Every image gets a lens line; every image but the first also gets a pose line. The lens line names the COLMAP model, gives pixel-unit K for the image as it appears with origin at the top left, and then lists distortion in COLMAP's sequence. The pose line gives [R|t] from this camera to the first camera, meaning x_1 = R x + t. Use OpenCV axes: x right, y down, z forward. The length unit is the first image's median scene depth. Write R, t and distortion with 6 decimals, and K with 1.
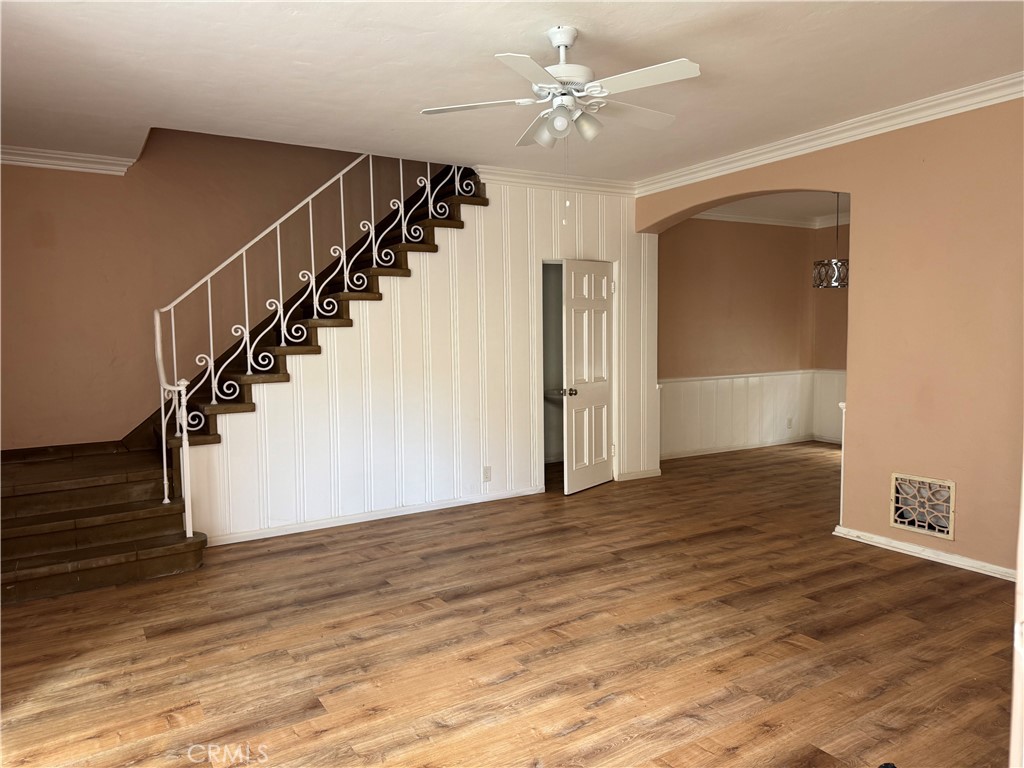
lens RADIAL K [[722.7, 0, 509.5], [0, 722.7, 384.4], [0, 0, 1]] dist [0.028702, -0.035646]
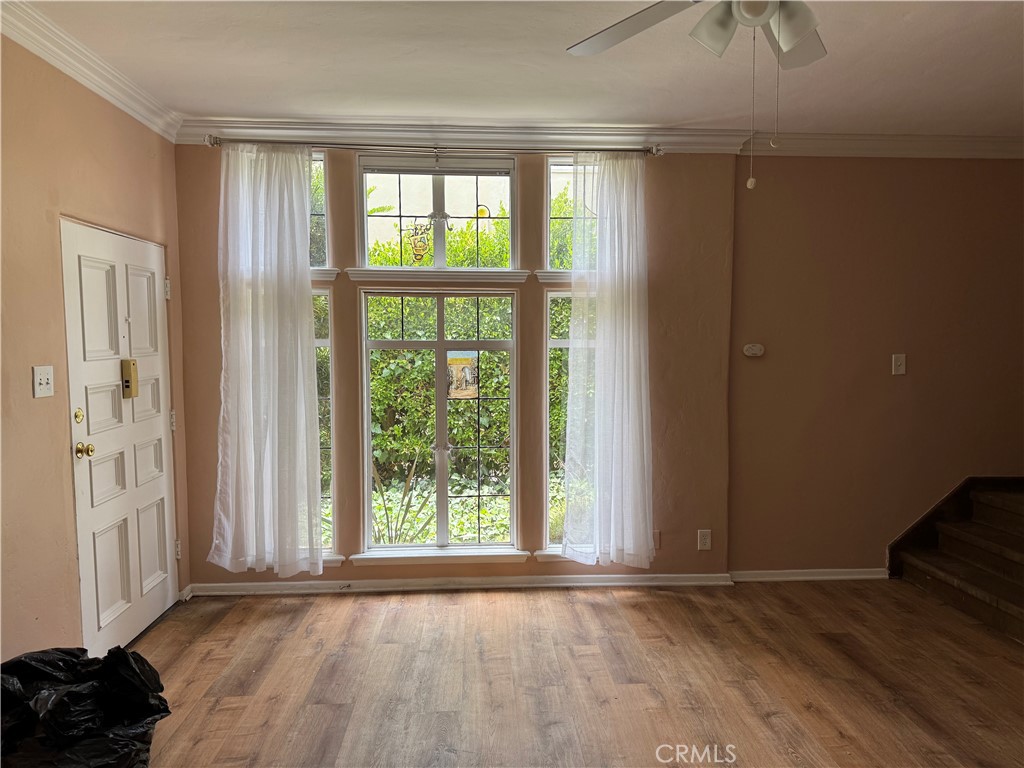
lens RADIAL K [[722.7, 0, 524.2], [0, 722.7, 392.1], [0, 0, 1]] dist [0.028702, -0.035646]
pose [[-0.468111, 0.079539, -0.880083, 0.544277], [-0.056072, 0.991260, 0.119411, -0.098090], [0.881889, 0.105246, -0.459560, 0.908087]]
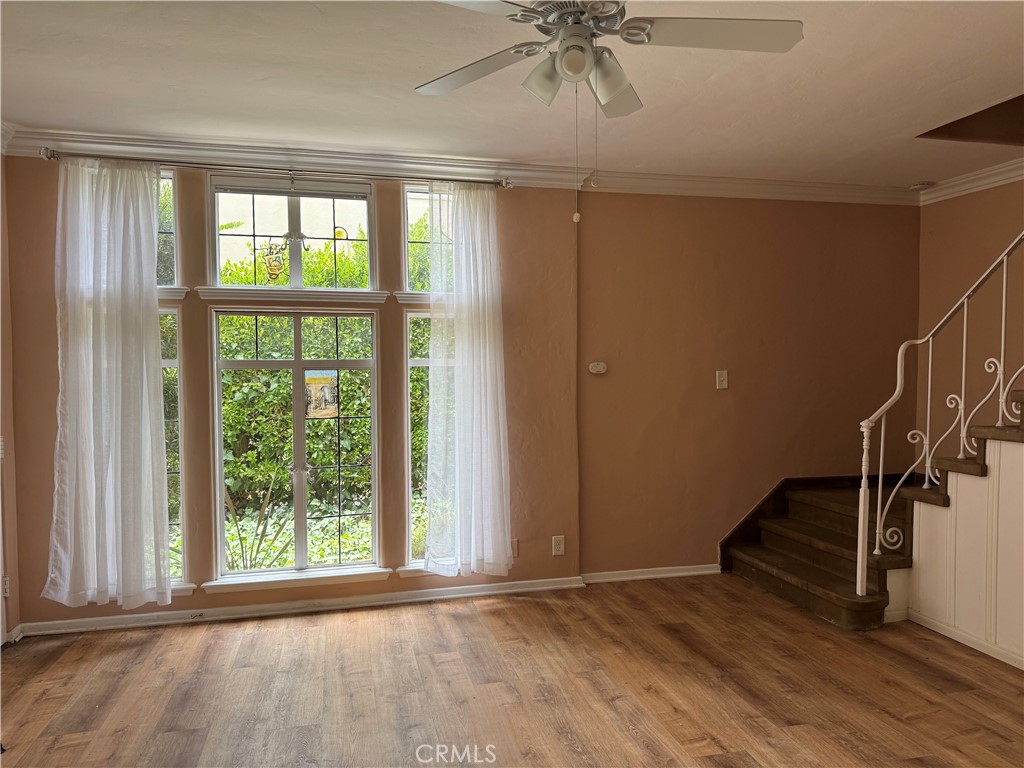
lens RADIAL K [[722.7, 0, 522.3], [0, 722.7, 385.9], [0, 0, 1]] dist [0.028702, -0.035646]
pose [[-0.297042, 0.049908, -0.953559, 0.583713], [-0.057529, 0.995884, 0.070044, -0.095471], [0.953130, 0.075663, -0.292948, 0.935021]]
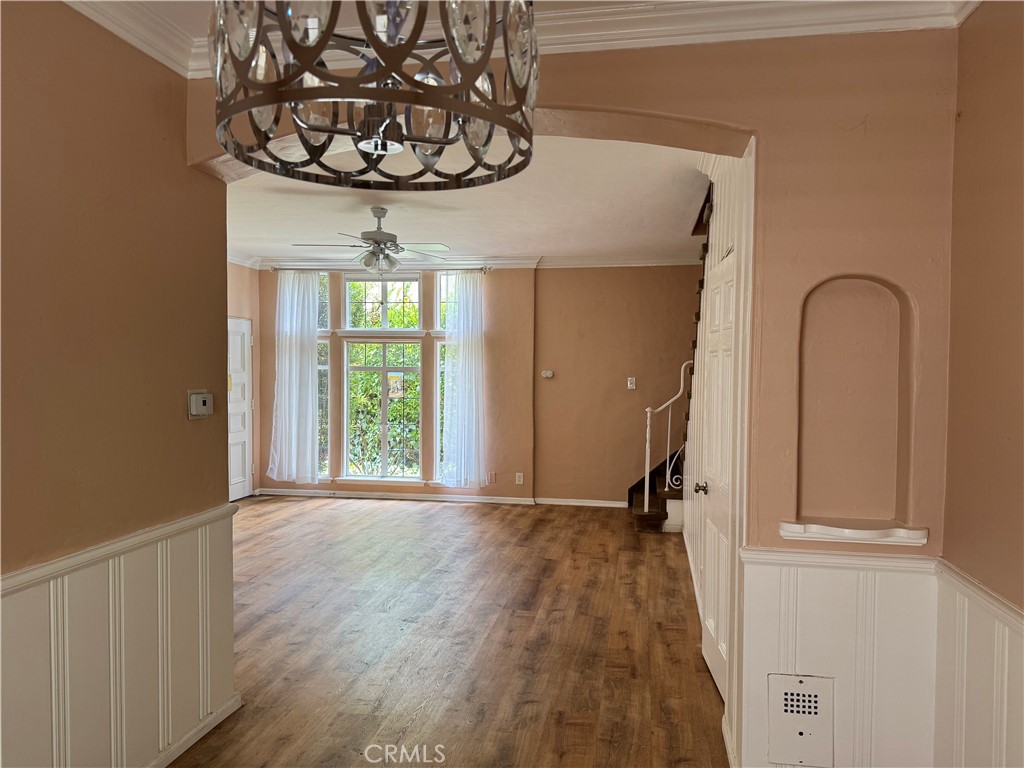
lens RADIAL K [[722.7, 0, 535.9], [0, 722.7, 388.9], [0, 0, 1]] dist [0.028702, -0.035646]
pose [[-0.647821, 0.032195, -0.761112, 0.933205], [-0.055303, 0.994483, 0.089138, -0.183155], [0.759783, 0.099838, -0.642466, 1.952975]]
